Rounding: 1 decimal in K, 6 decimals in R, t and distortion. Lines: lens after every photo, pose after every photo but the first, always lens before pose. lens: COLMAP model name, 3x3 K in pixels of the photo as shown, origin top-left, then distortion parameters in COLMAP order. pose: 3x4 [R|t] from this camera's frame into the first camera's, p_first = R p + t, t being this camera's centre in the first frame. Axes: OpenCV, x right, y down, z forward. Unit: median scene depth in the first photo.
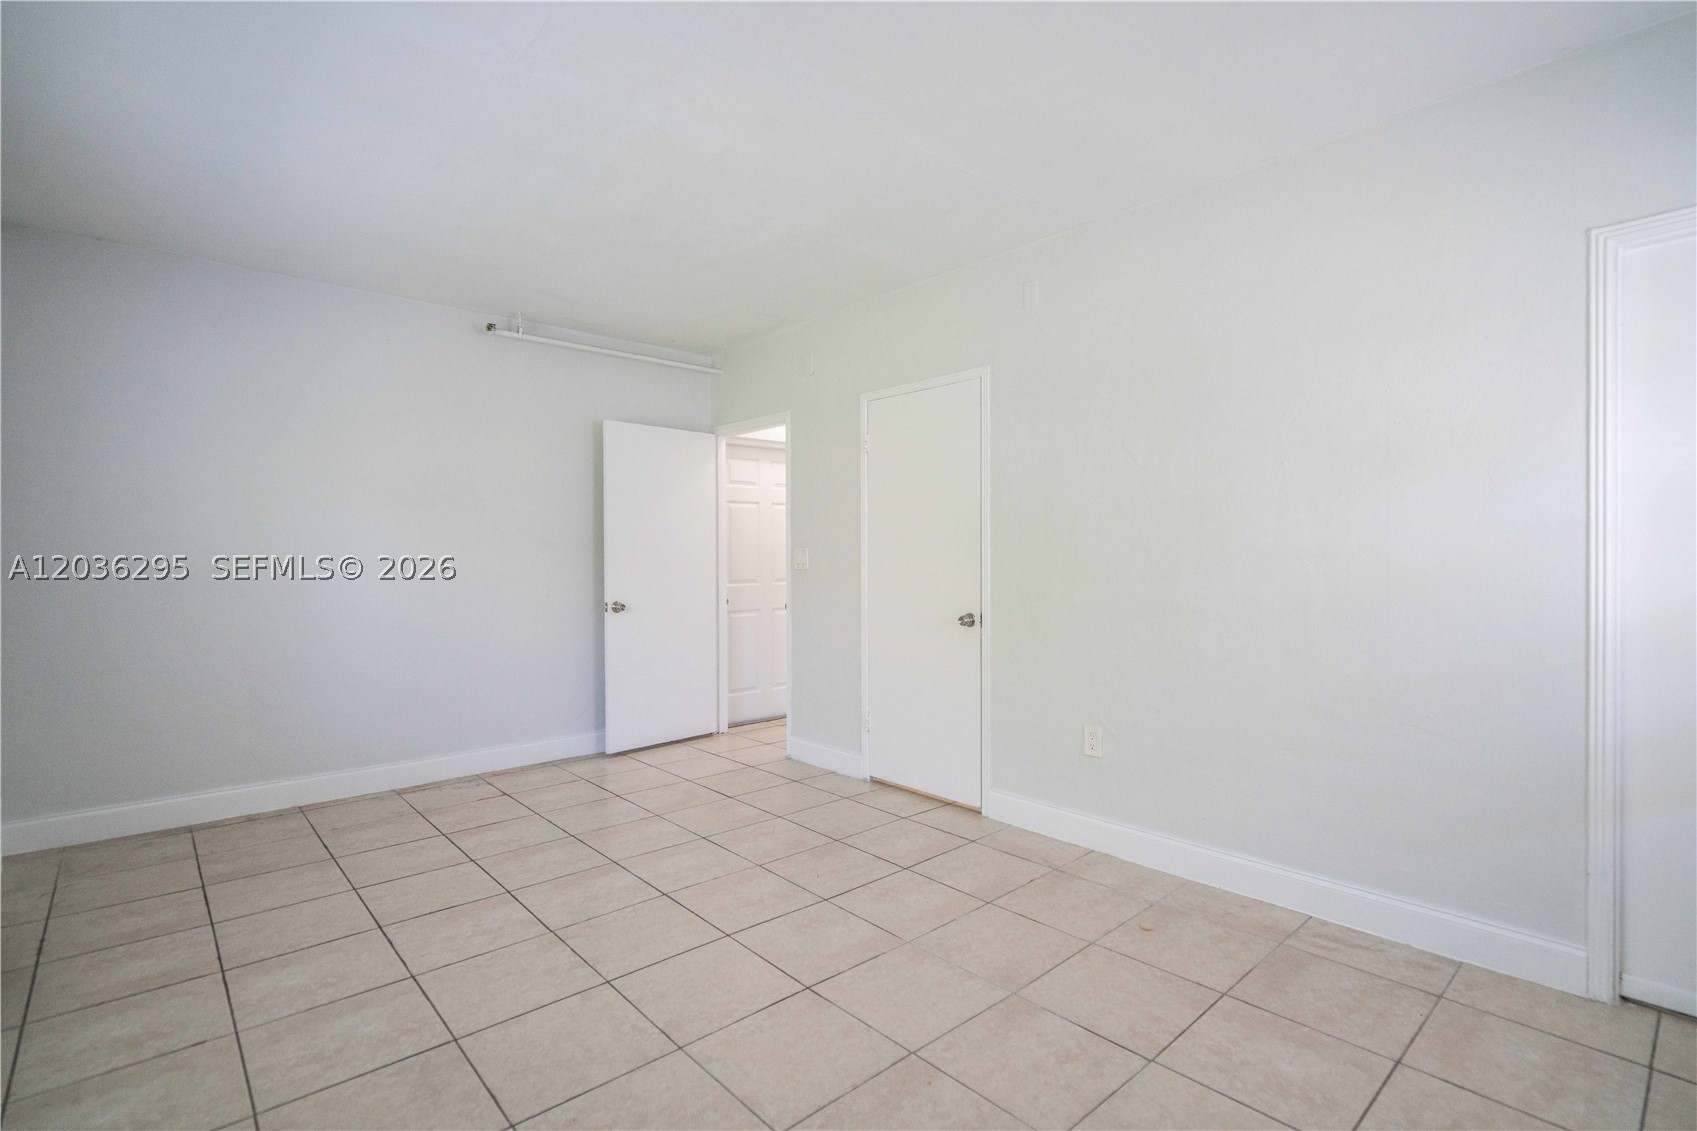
lens RADIAL K [[800.2, 0, 864.4], [0, 800.2, 560.1], [0, 0, 1]] dist [-0.001156, 0.000104]
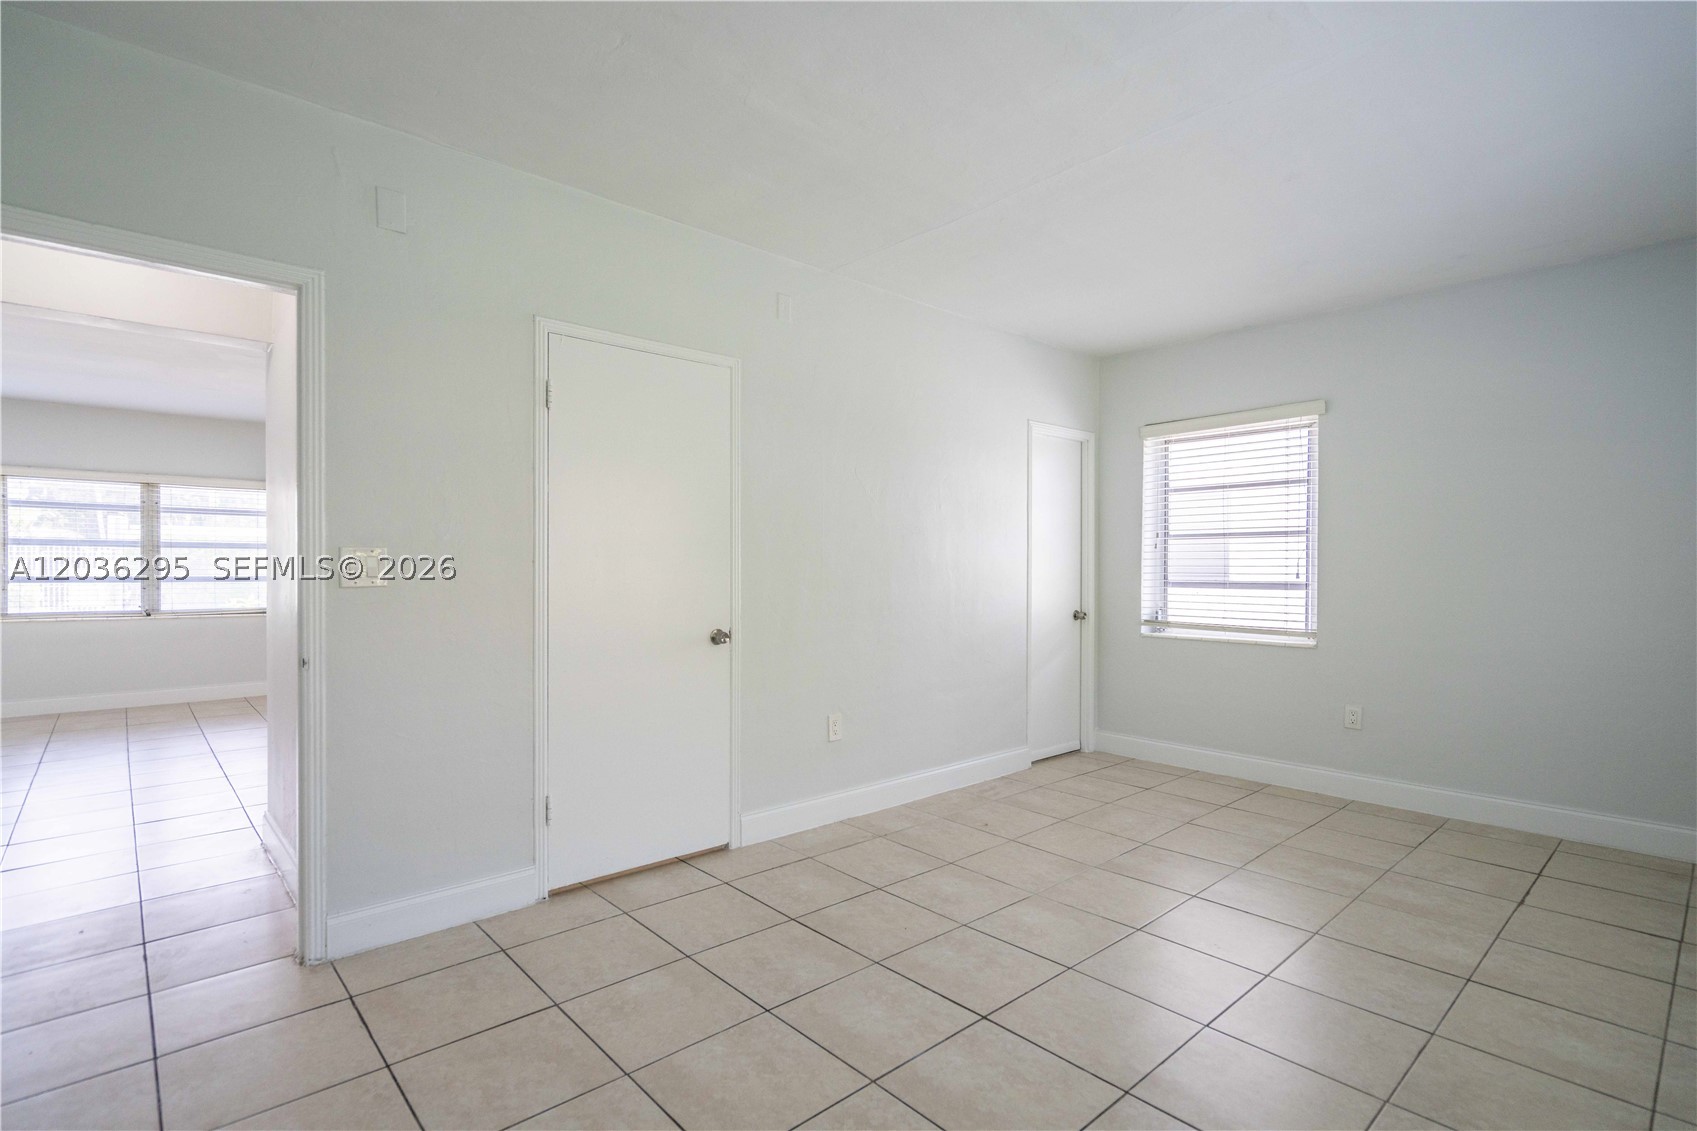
lens RADIAL K [[800.1, 0, 838.9], [0, 800.1, 574.6], [0, 0, 1]] dist [-0.010819, 0.000984]
pose [[0.017378, -0.000980, 0.999849, -0.861637], [0.002284, 0.999997, 0.000940, 0.006652], [-0.999846, 0.002267, 0.017380, 0.977556]]
